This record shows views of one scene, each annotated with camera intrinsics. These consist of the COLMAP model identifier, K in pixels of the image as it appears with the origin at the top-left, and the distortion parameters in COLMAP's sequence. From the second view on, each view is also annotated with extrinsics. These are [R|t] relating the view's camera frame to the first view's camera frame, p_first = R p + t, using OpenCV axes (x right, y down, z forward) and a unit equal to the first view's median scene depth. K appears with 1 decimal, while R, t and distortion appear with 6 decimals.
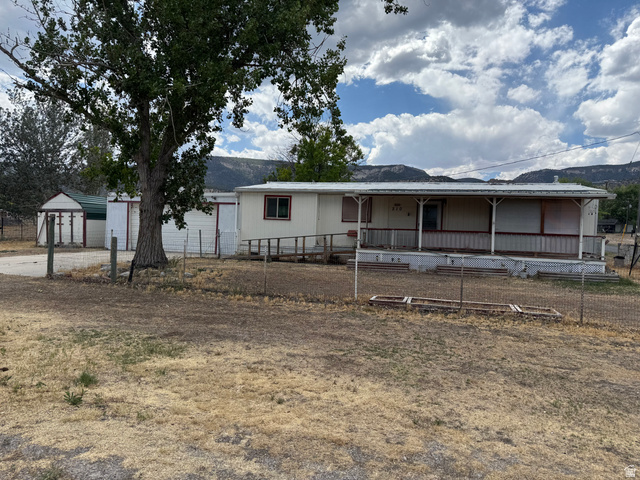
lens RADIAL K [[456.4, 0, 322.9], [0, 456.4, 244.2], [0, 0, 1]] dist [0.026498, -0.021190]
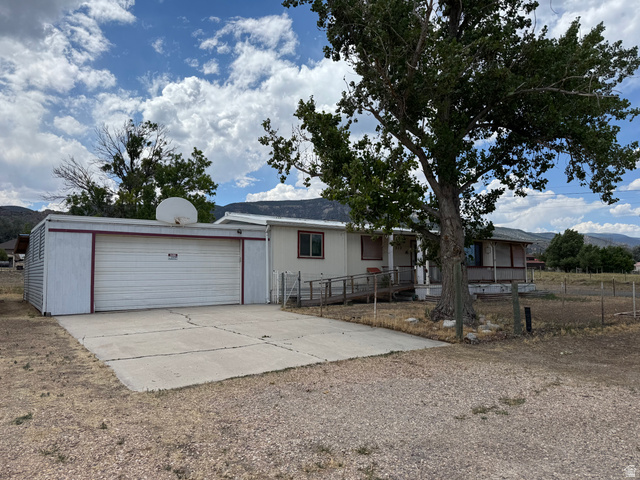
lens RADIAL K [[456.4, 0, 315.1], [0, 456.4, 236.8], [0, 0, 1]] dist [0.026498, -0.021190]
pose [[0.620315, 0.026821, 0.783894, -0.805219], [0.043386, 0.996712, -0.068436, -0.035053], [-0.783152, 0.076462, 0.617112, 0.443154]]
